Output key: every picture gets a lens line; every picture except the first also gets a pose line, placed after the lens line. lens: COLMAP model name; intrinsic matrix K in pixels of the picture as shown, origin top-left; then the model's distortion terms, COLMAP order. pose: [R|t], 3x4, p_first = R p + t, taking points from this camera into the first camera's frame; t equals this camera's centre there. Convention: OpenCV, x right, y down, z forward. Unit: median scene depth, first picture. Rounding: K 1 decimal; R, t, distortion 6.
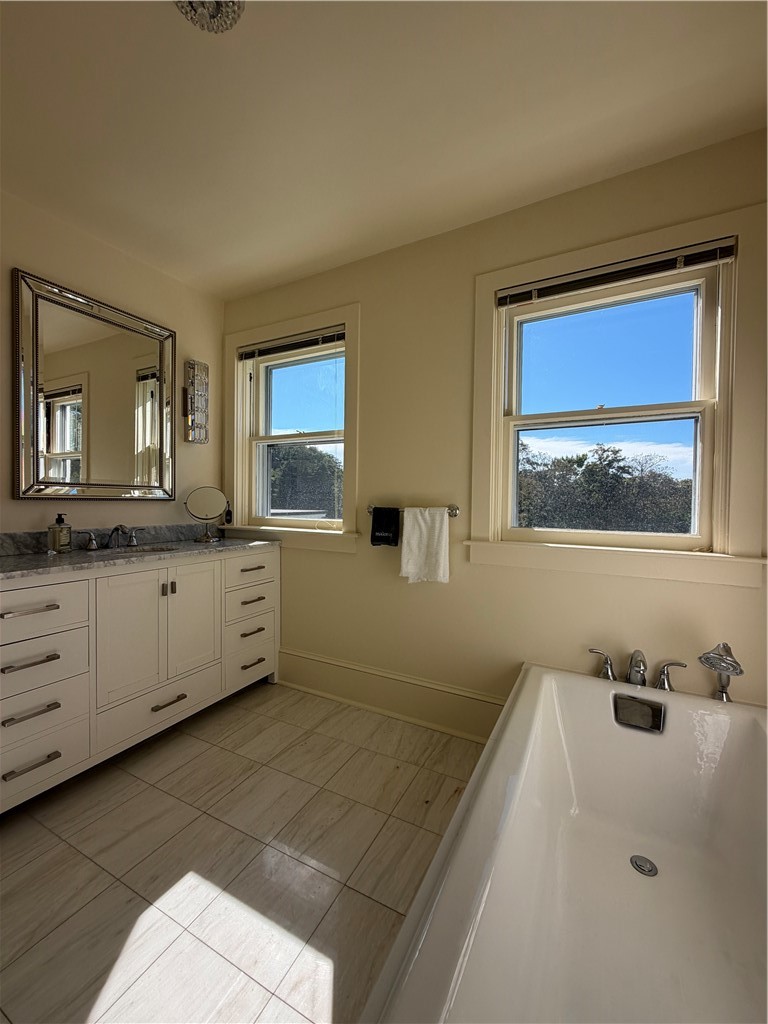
lens RADIAL K [[410.0, 0, 383.1], [0, 410.0, 511.8], [0, 0, 1]] dist [-0.000490, 0.000669]
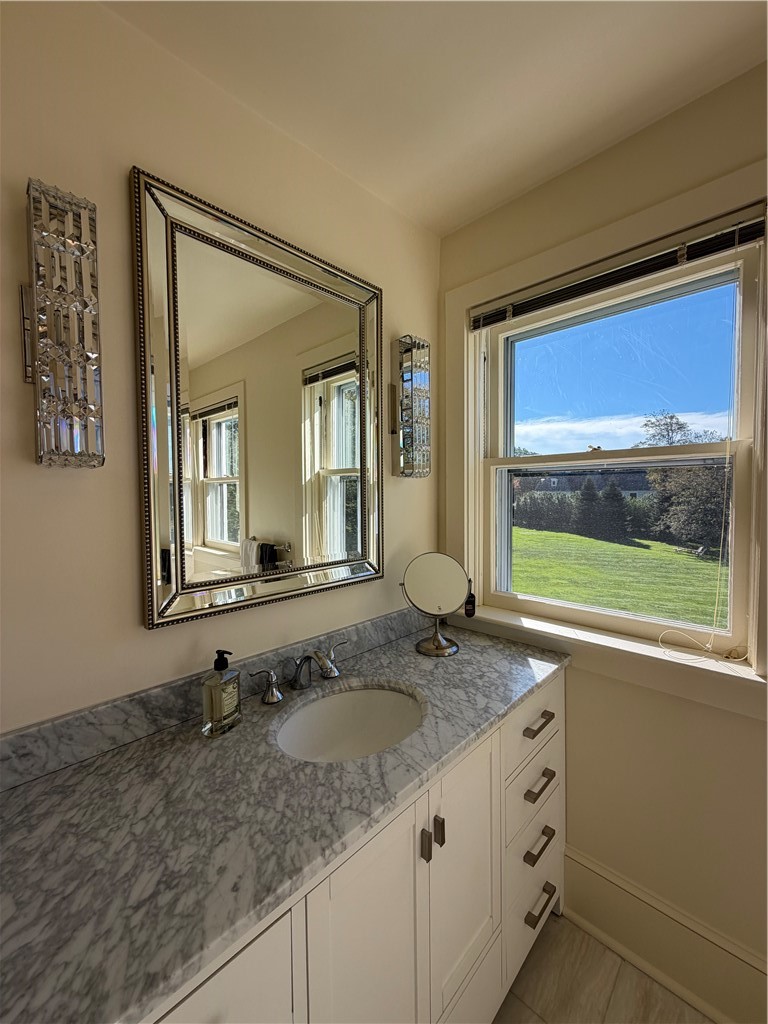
lens RADIAL K [[410.0, 0, 380.7], [0, 410.0, 513.7], [0, 0, 1]] dist [-0.000490, 0.000669]
pose [[0.958672, -0.007201, -0.284422, -0.319586], [0.013435, 0.999710, 0.019974, -0.123519], [0.284196, -0.022970, 0.958491, 0.404799]]
